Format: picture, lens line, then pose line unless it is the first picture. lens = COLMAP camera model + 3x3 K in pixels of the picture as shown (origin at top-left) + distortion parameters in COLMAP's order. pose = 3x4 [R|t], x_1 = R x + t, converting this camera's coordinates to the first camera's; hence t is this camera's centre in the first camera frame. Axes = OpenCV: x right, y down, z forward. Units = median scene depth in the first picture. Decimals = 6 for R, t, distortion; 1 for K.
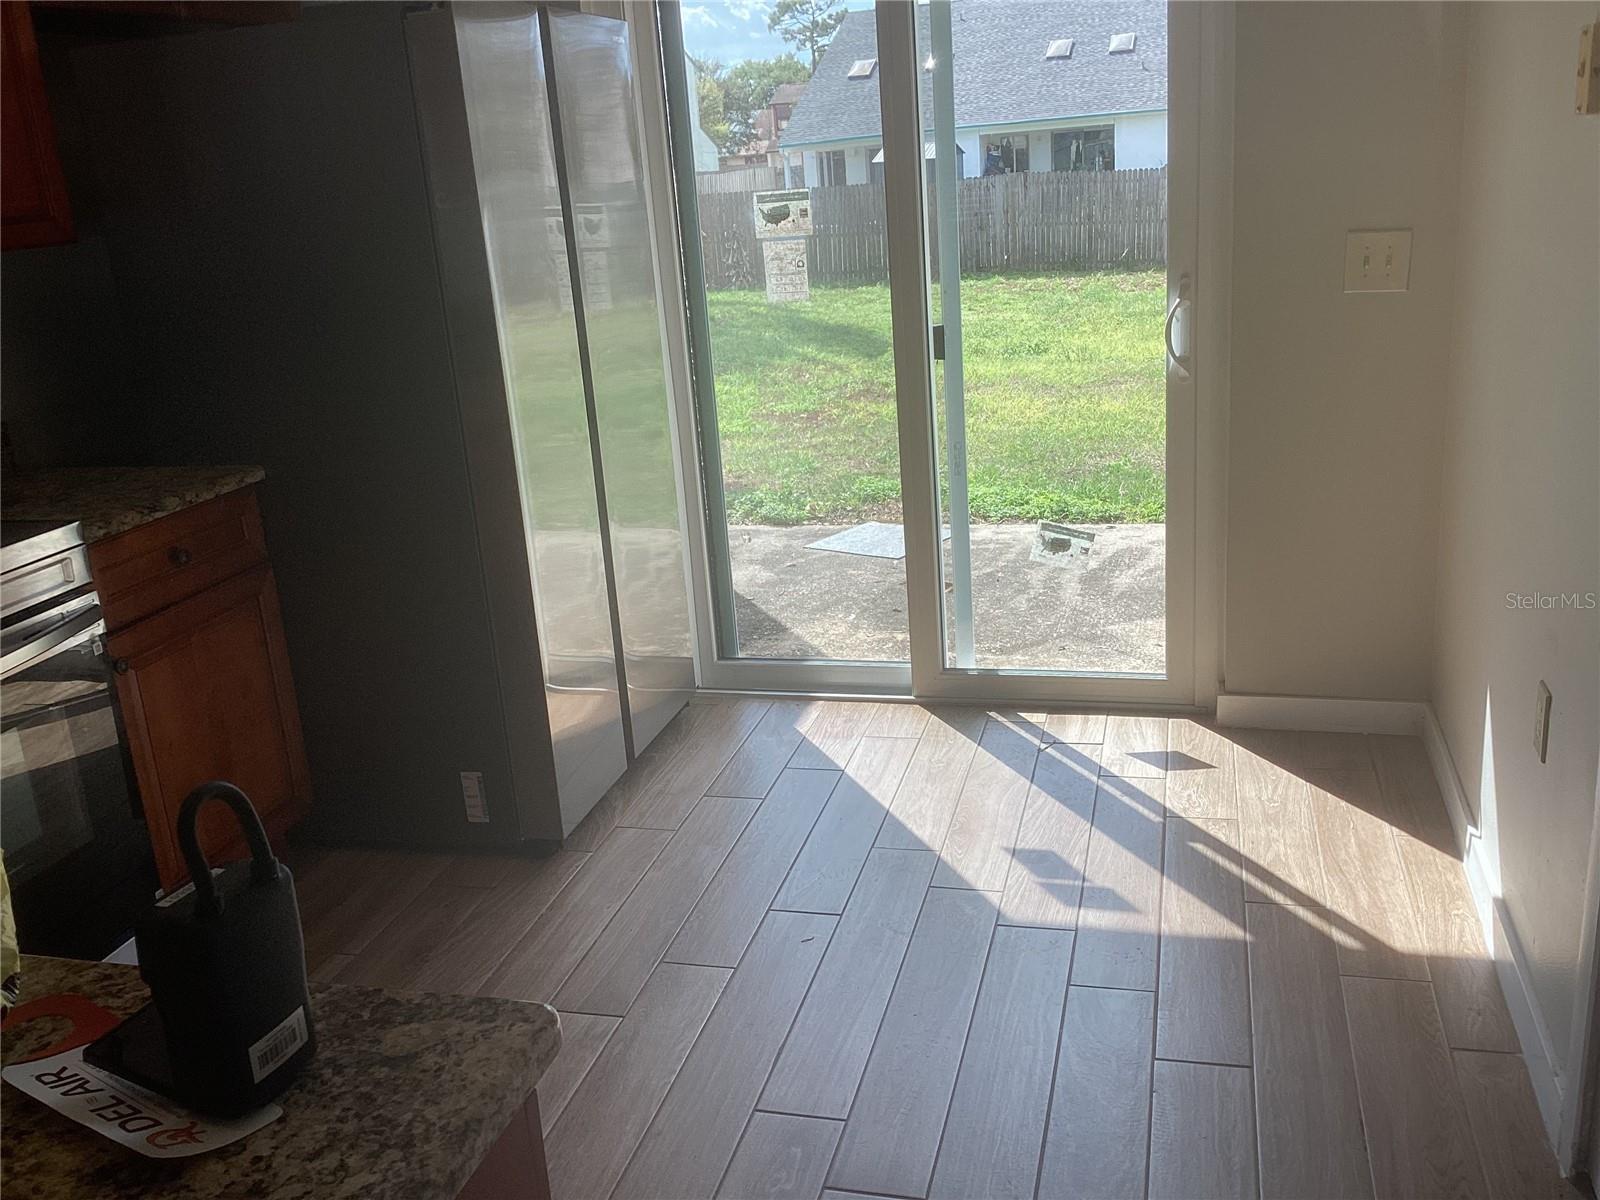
lens RADIAL K [[1424.0, 0, 798.7], [0, 1424.0, 596.9], [0, 0, 1]] dist [0.091723, -0.163586]
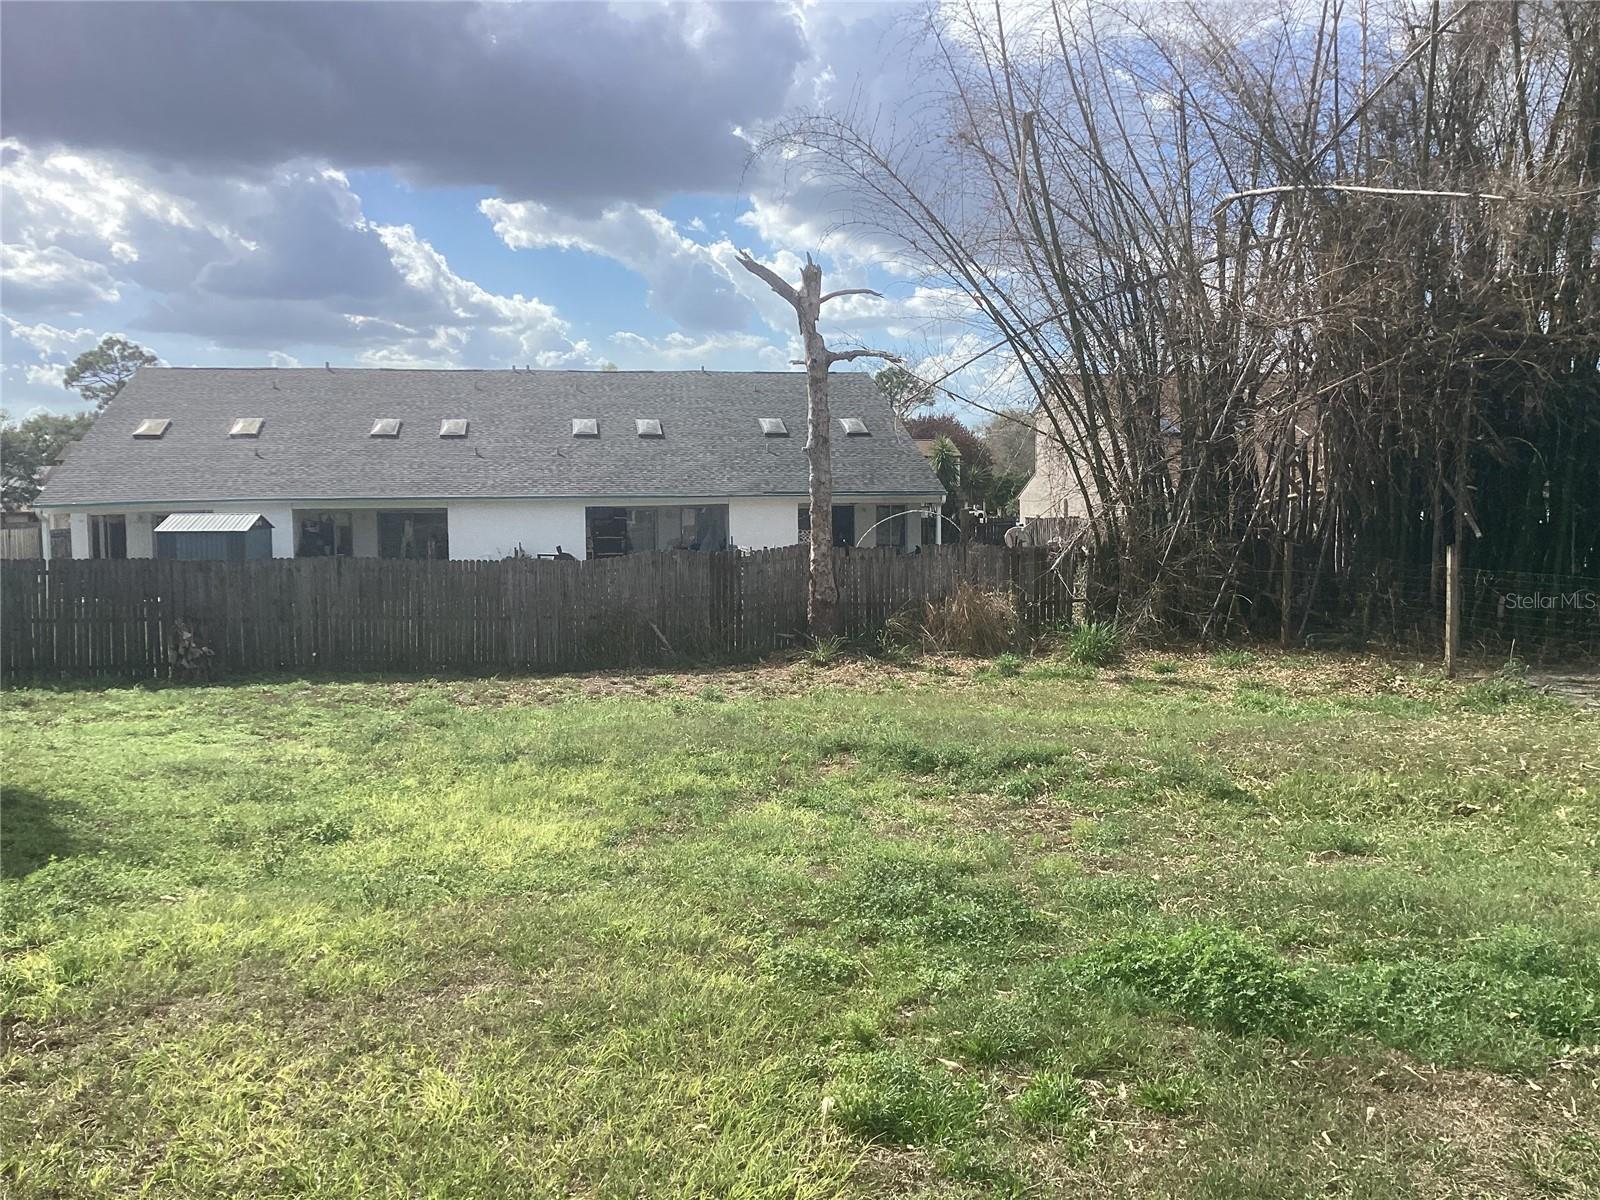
lens RADIAL K [[1424.0, 0, 797.5], [0, 1424.0, 602.1], [0, 0, 1]] dist [0.091723, -0.163586]
pose [[0.900881, 0.036394, 0.432537, 0.024475], [0.072988, 0.969590, -0.233600, -0.035947], [-0.427885, 0.242016, 0.870829, 0.108342]]
